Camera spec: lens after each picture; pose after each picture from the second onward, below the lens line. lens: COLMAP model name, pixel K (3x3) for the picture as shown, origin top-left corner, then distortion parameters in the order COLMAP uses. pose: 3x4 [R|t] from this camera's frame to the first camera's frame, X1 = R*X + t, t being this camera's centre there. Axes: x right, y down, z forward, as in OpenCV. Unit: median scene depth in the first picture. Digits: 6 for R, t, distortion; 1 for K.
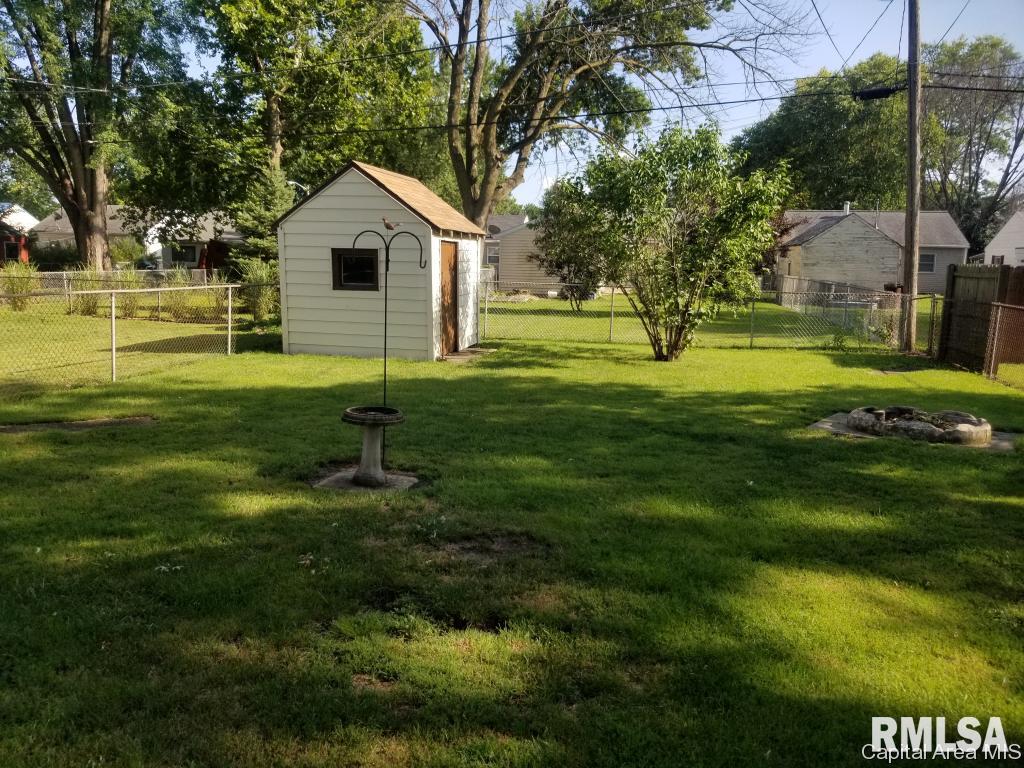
lens RADIAL K [[781.0, 0, 488.2], [0, 781.0, 393.7], [0, 0, 1]] dist [0.099058, -0.203579]
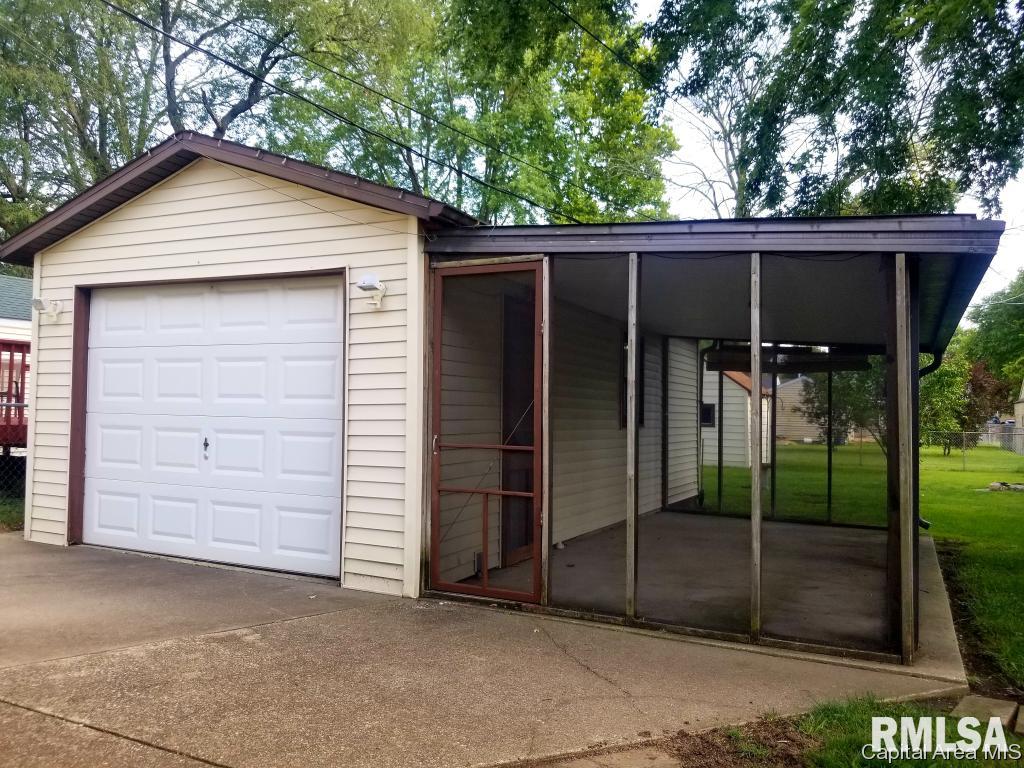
lens RADIAL K [[781.0, 0, 488.2], [0, 781.0, 393.7], [0, 0, 1]] dist [0.099058, -0.203579]
pose [[0.959883, -0.005483, -0.280346, -0.047933], [-0.049565, 0.980747, -0.188887, 0.056617], [0.275984, 0.195205, 0.941131, -0.300757]]
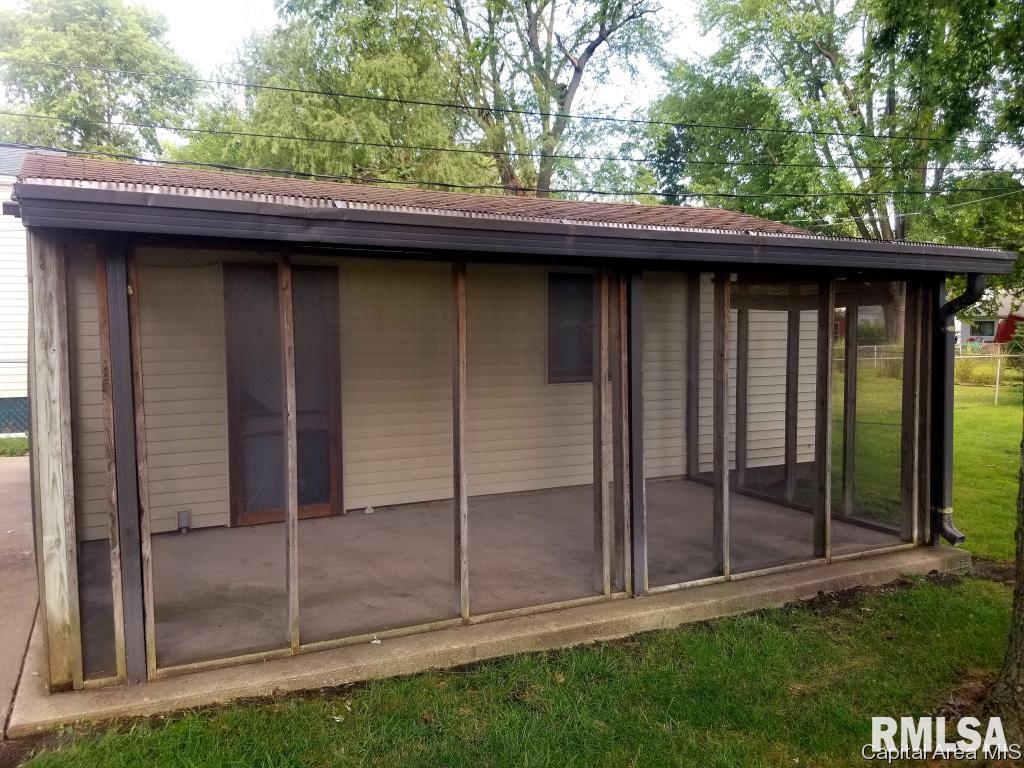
lens RADIAL K [[786.4, 0, 512.0], [0, 786.4, 384.0], [0, 0, 1]] dist [0.030204, -0.092552]
pose [[0.612543, 0.036972, -0.789572, 0.089305], [-0.118485, 0.991914, -0.045474, 0.027424], [0.781506, 0.121407, 0.611971, -0.181196]]
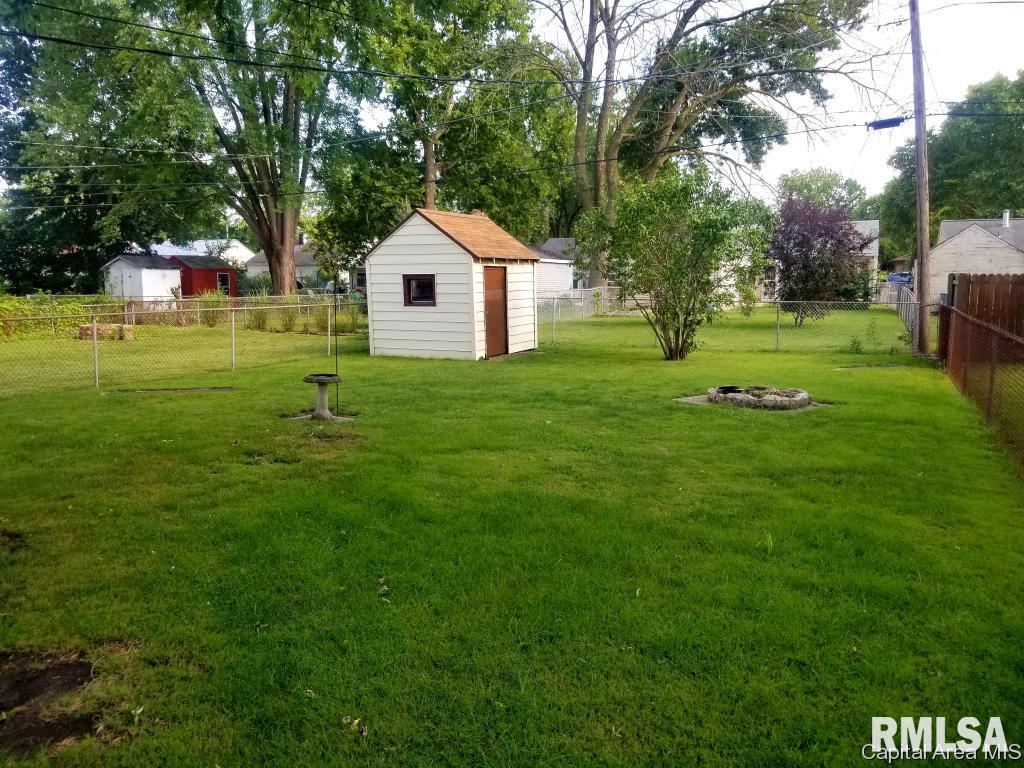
lens RADIAL K [[788.4, 0, 512.0], [0, 788.4, 384.0], [0, 0, 1]] dist [0.021138, -0.002392]
pose [[0.976216, 0.004977, -0.216744, 0.099966], [-0.012998, 0.999282, -0.035600, 0.015706], [0.216411, 0.037571, 0.975579, -0.089213]]
